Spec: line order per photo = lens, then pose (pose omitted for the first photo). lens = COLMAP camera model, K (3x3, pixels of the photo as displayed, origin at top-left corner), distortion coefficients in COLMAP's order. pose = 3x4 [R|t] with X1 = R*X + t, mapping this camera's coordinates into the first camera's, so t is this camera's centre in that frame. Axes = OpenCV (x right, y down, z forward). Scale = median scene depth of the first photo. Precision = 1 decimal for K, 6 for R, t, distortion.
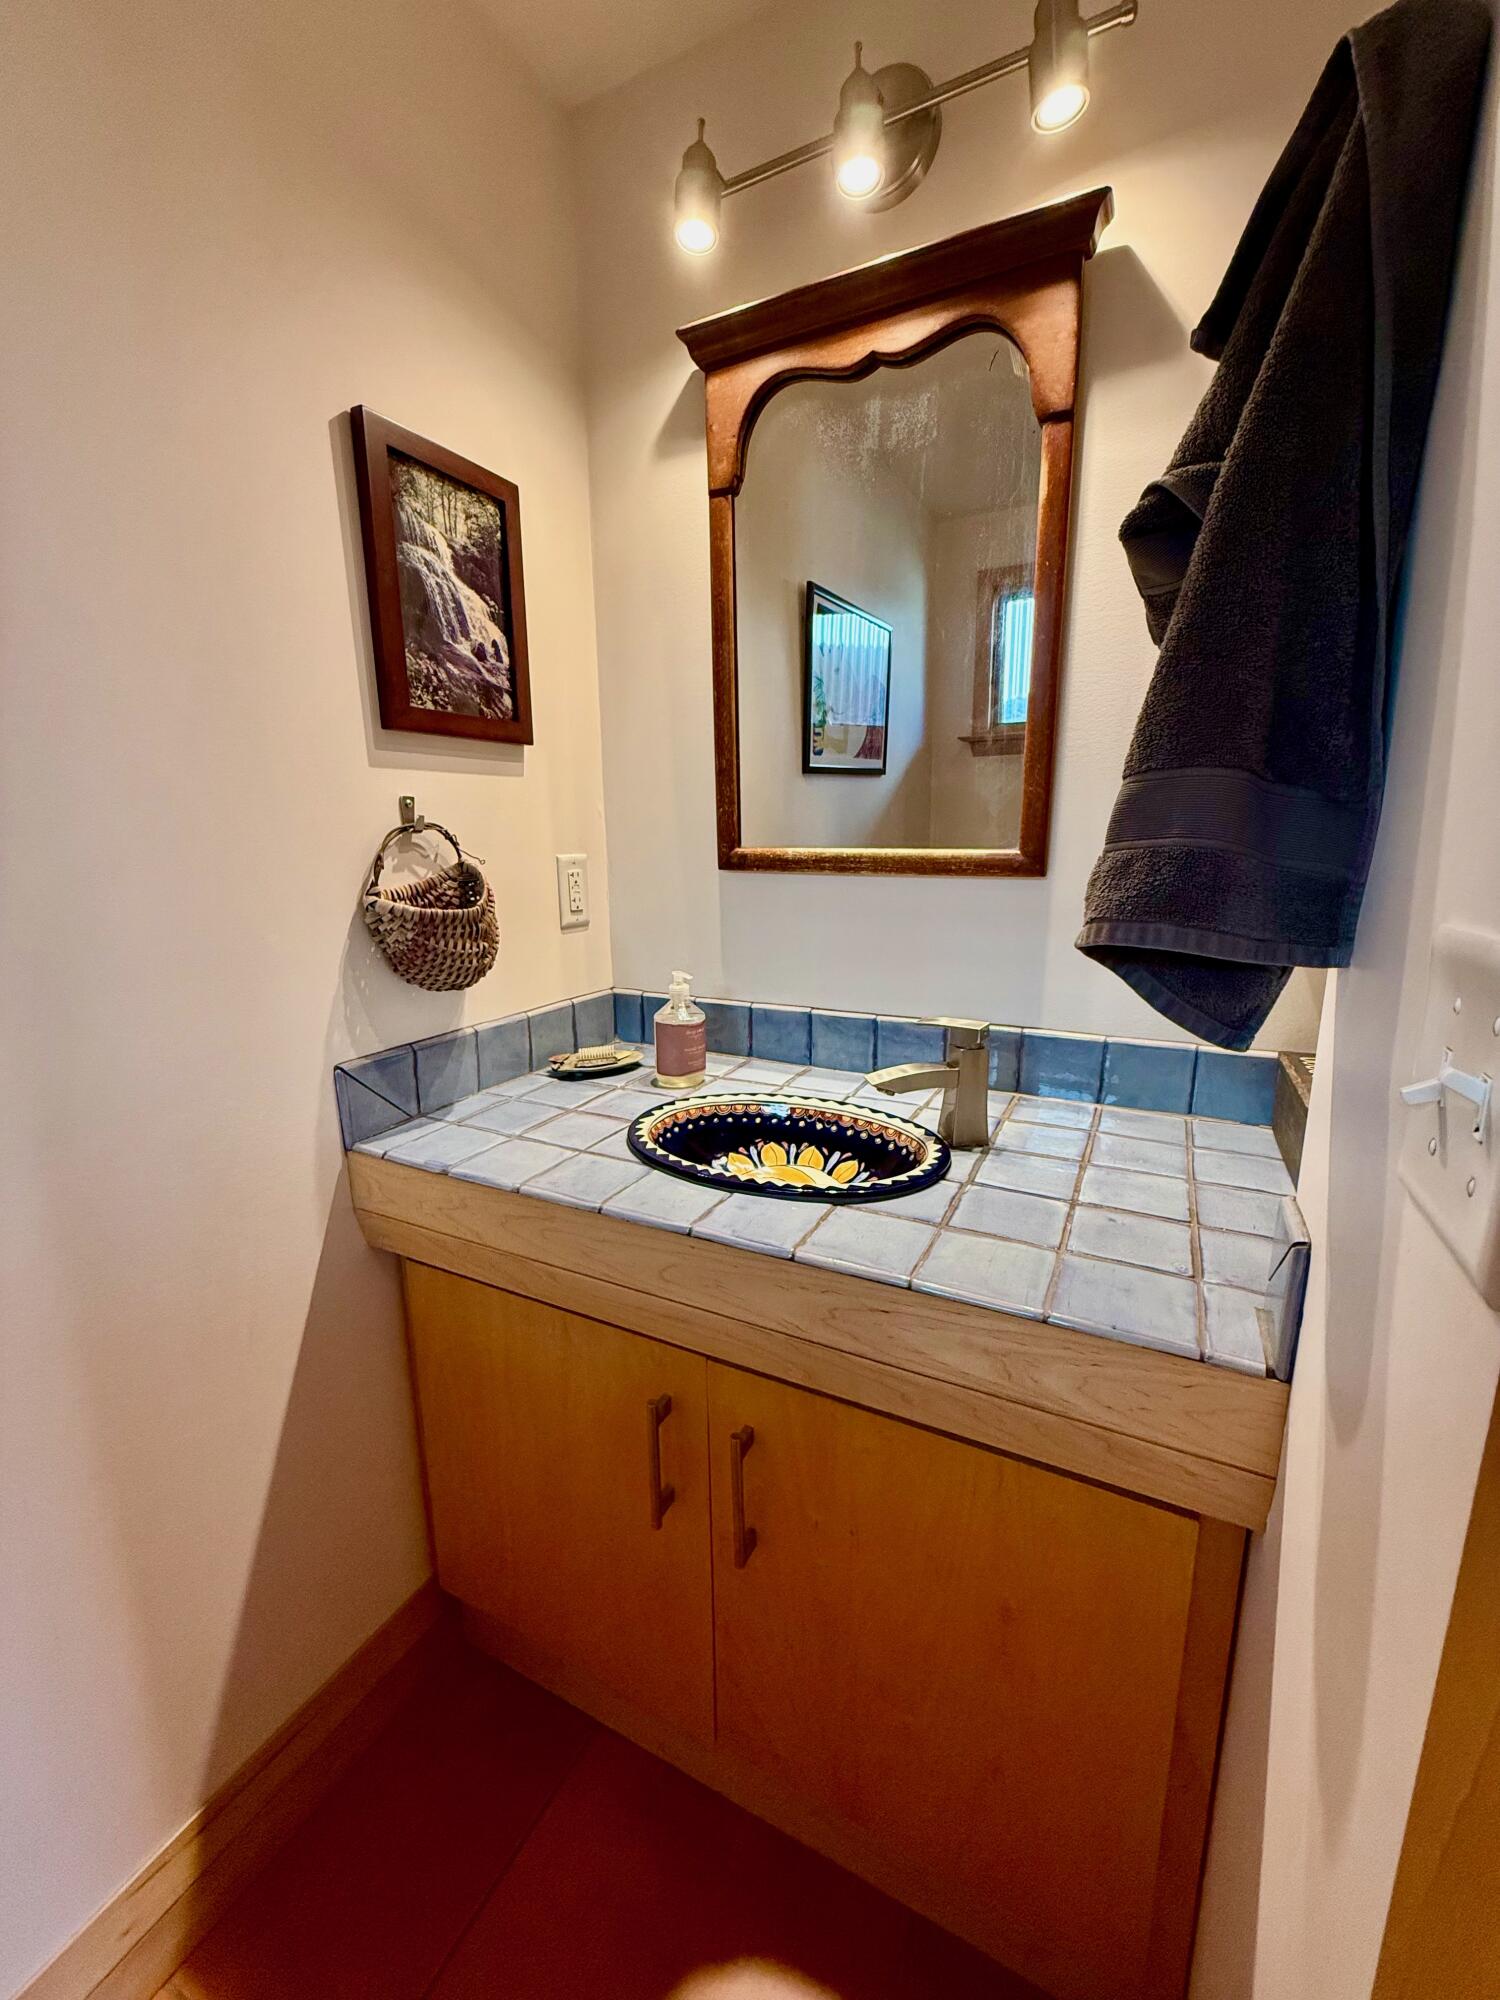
lens RADIAL K [[786.2, 0, 752.1], [0, 786.2, 994.9], [0, 0, 1]] dist [0.002711, 0.000811]
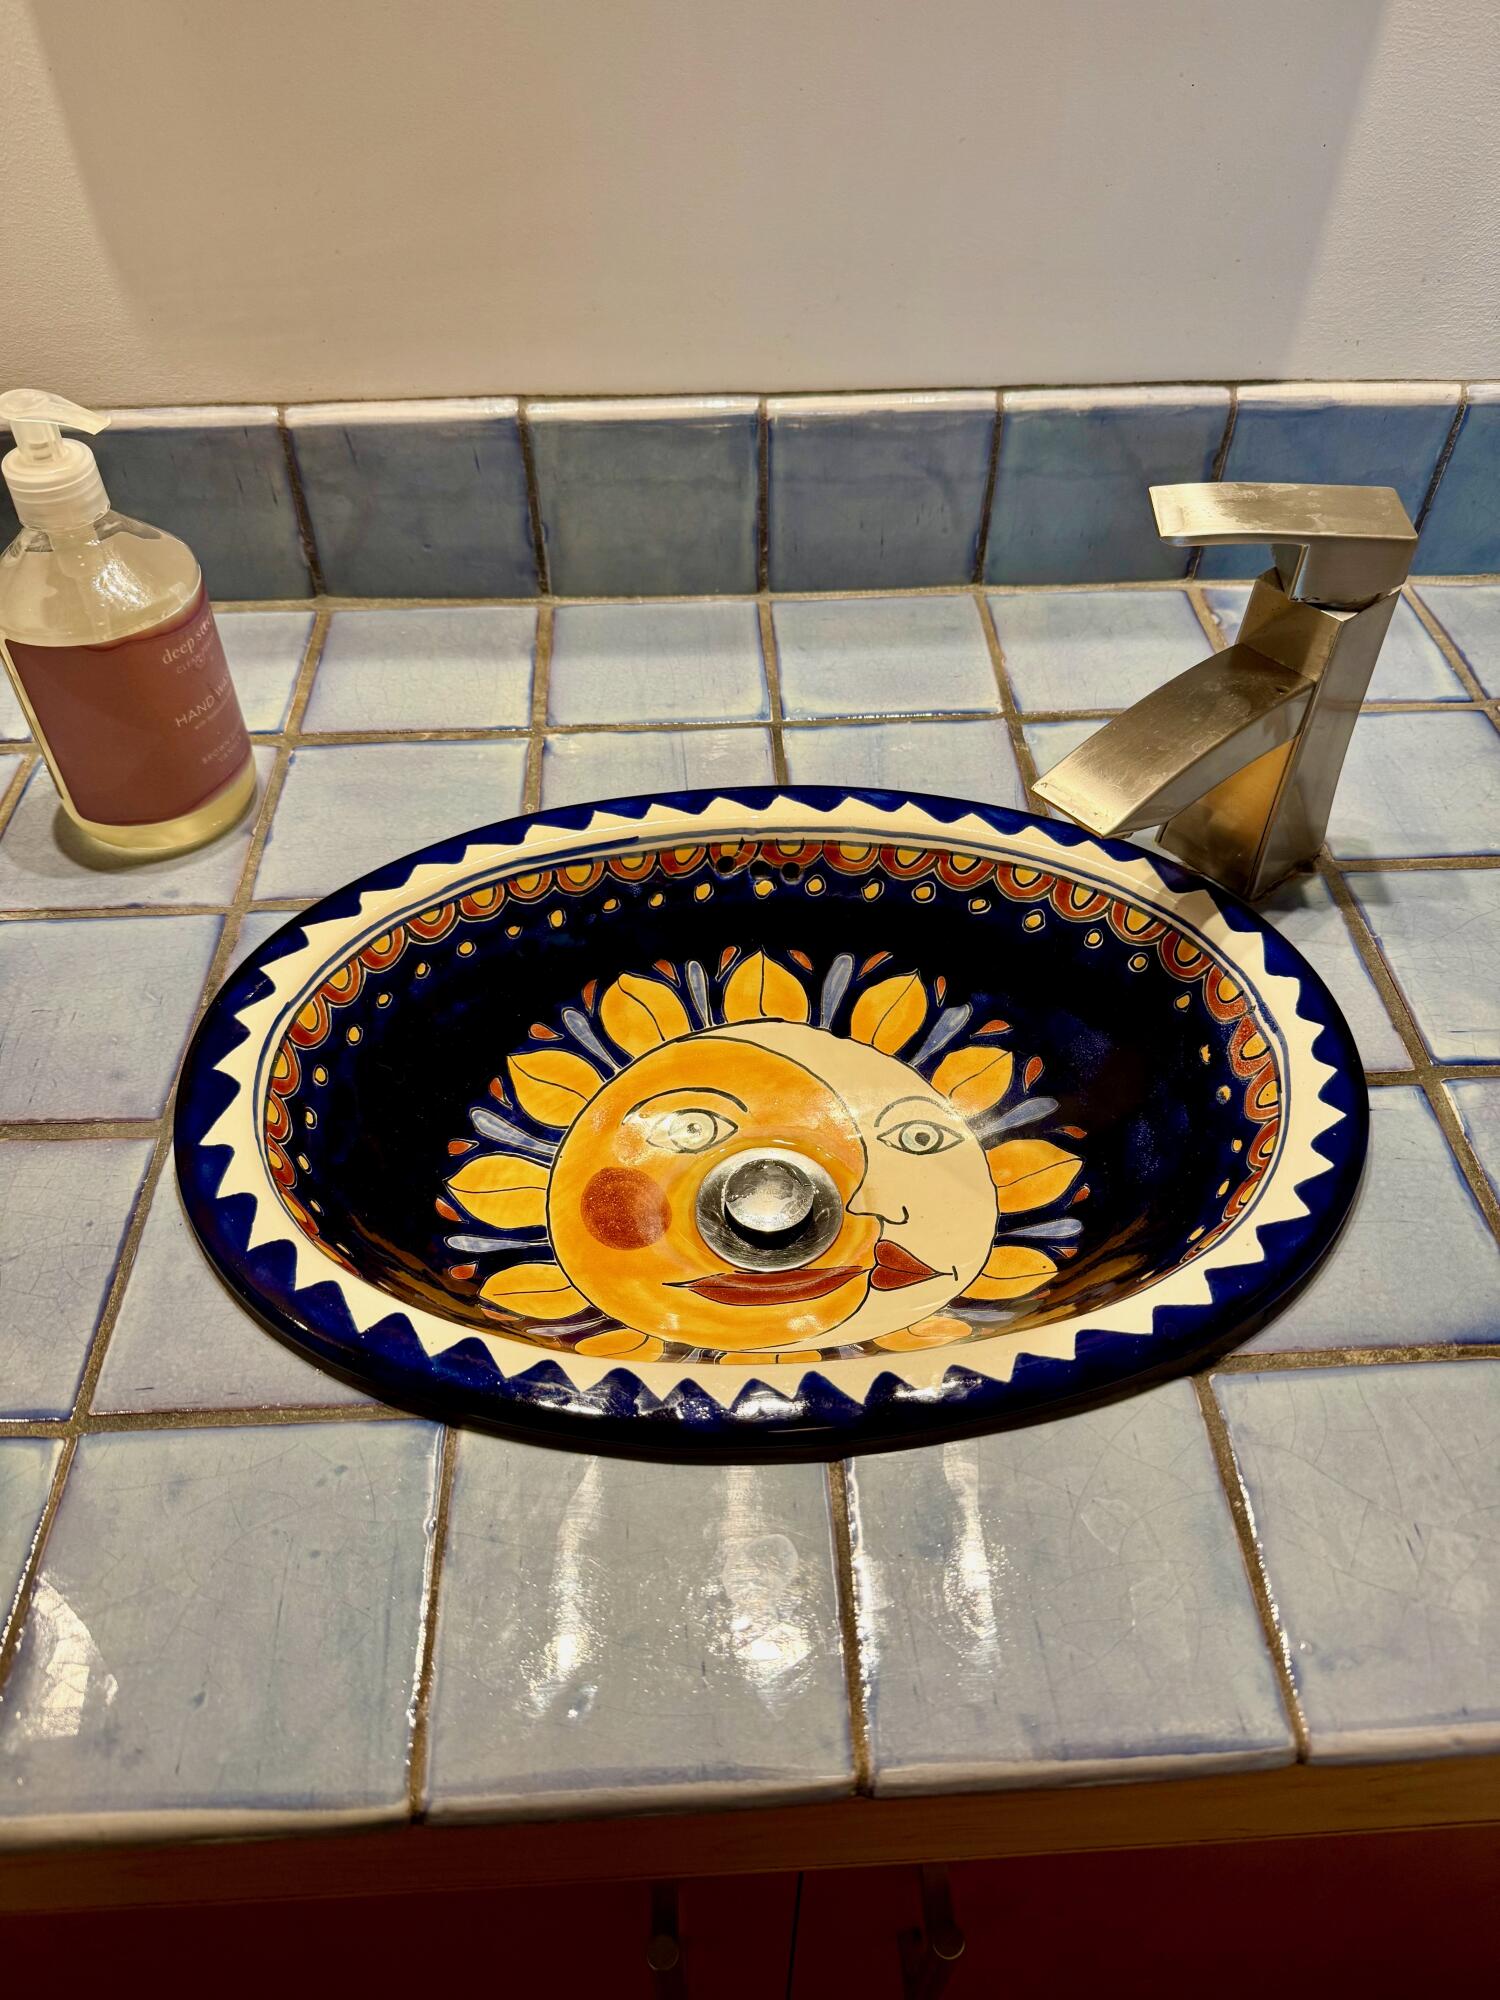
lens RADIAL K [[1426.8, 0, 746.3], [0, 1426.8, 1008.1], [0, 0, 1]] dist [0.046413, -0.050419]
pose [[0.870376, -0.347892, 0.348448, -0.131241], [0.089029, 0.807198, 0.583528, -0.120906], [-0.484271, -0.476867, 0.733539, 0.575064]]
